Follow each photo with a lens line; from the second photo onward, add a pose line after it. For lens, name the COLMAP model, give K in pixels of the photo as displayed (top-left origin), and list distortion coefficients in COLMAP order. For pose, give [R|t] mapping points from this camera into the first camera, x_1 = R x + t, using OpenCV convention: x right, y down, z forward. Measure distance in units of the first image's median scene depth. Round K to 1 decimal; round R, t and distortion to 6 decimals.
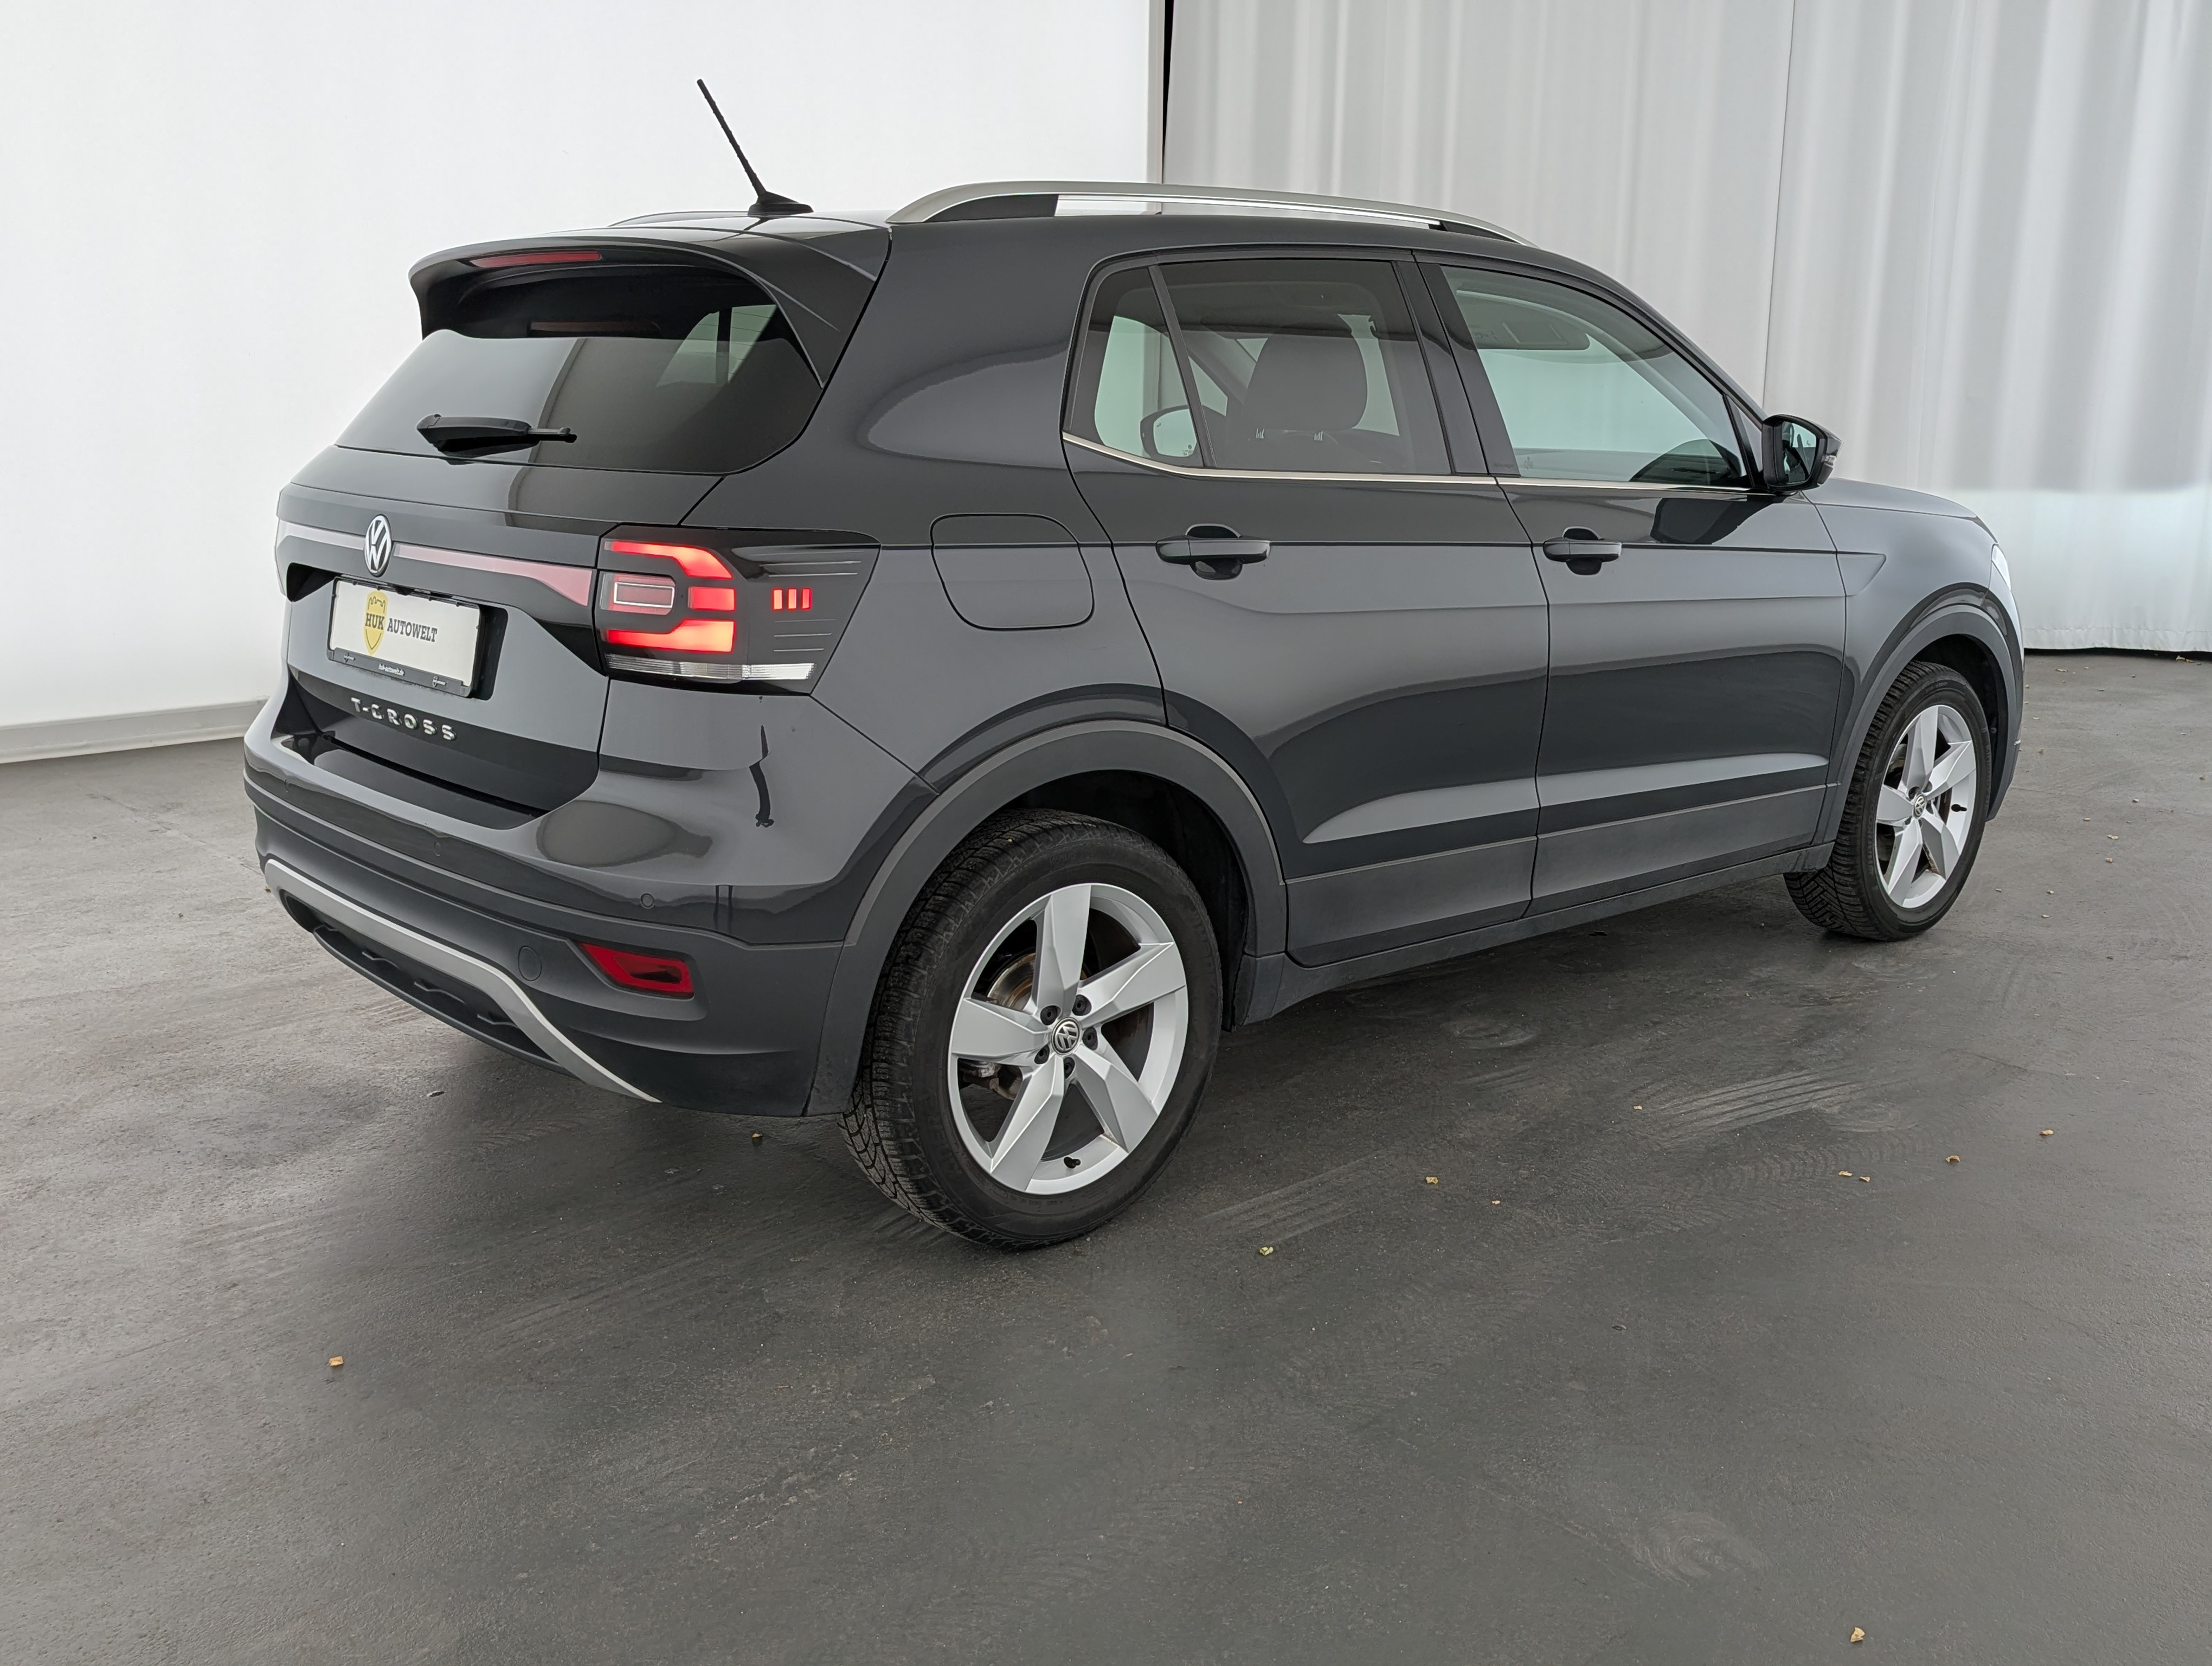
lens RADIAL K [[2047.1, 0, 1106.0], [0, 2047.1, 833.0], [0, 0, 1]] dist [0.028092, 0.008804]
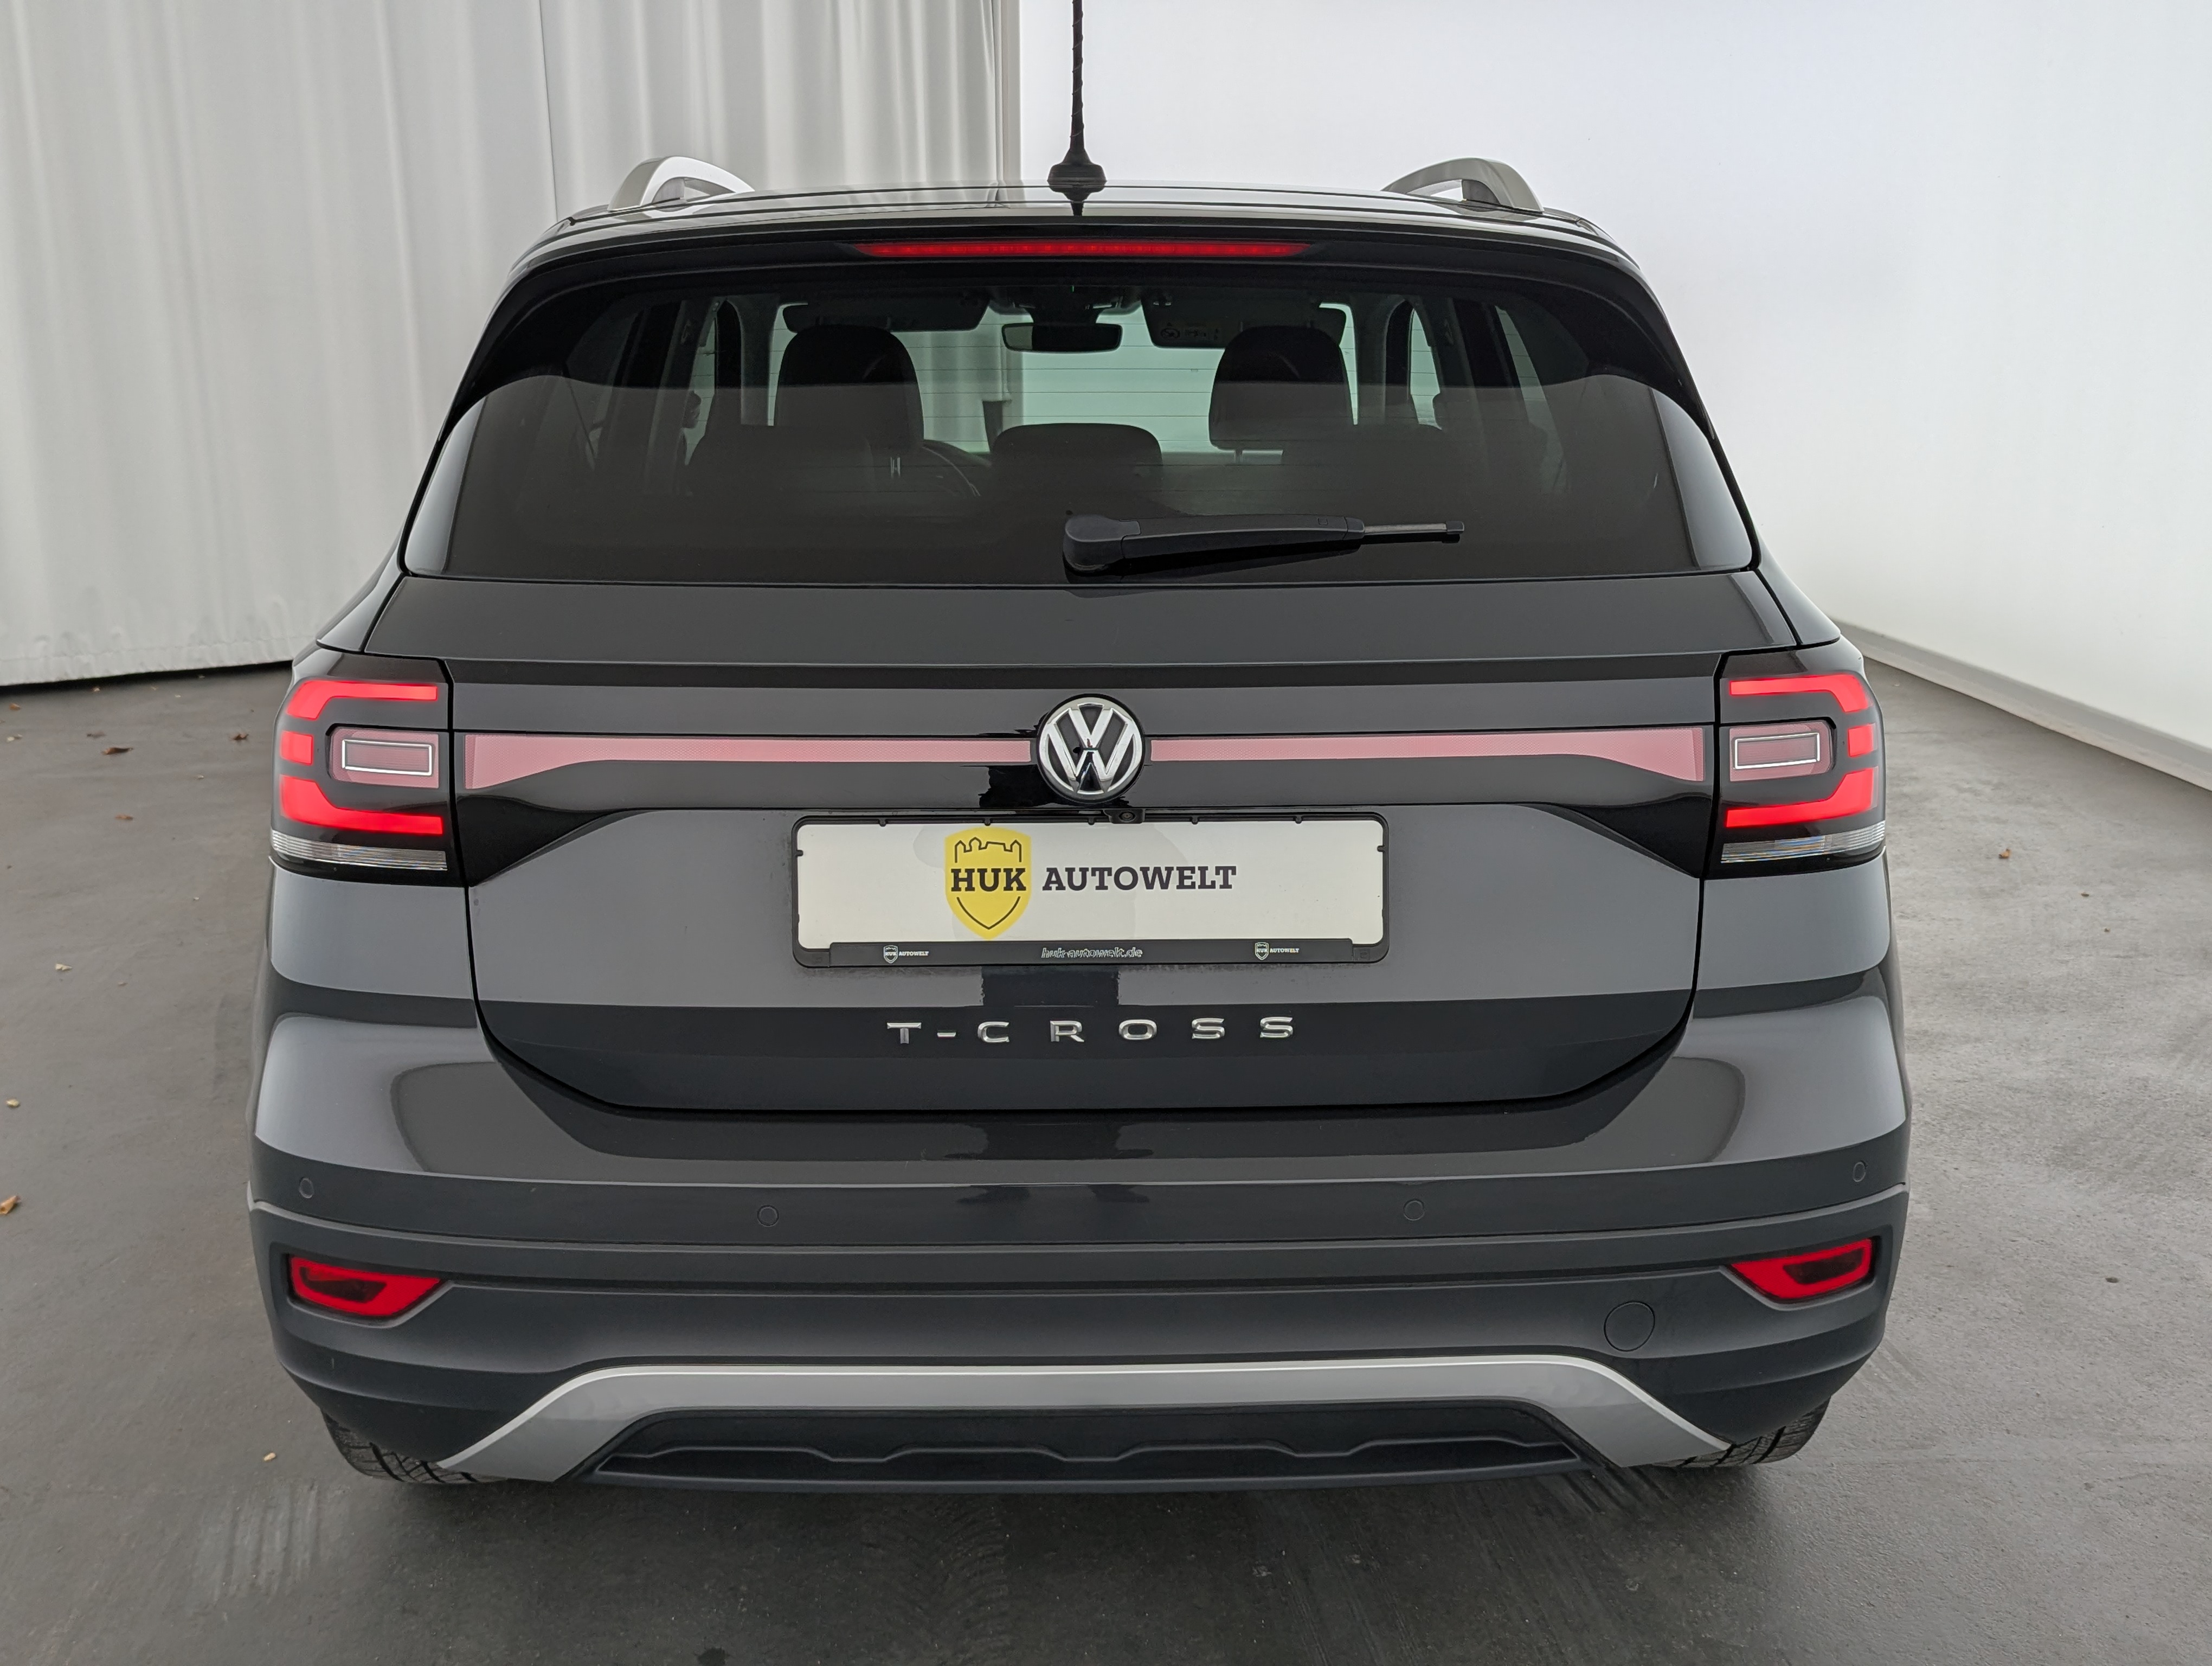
lens RADIAL K [[2047.1, 0, 1106.0], [0, 2047.1, 833.0], [0, 0, 1]] dist [0.028092, 0.008804]
pose [[0.672479, -0.191633, 0.714877, -0.812491], [0.177612, 0.979458, 0.095479, -0.180267], [-0.718489, 0.062763, 0.692701, 0.626817]]
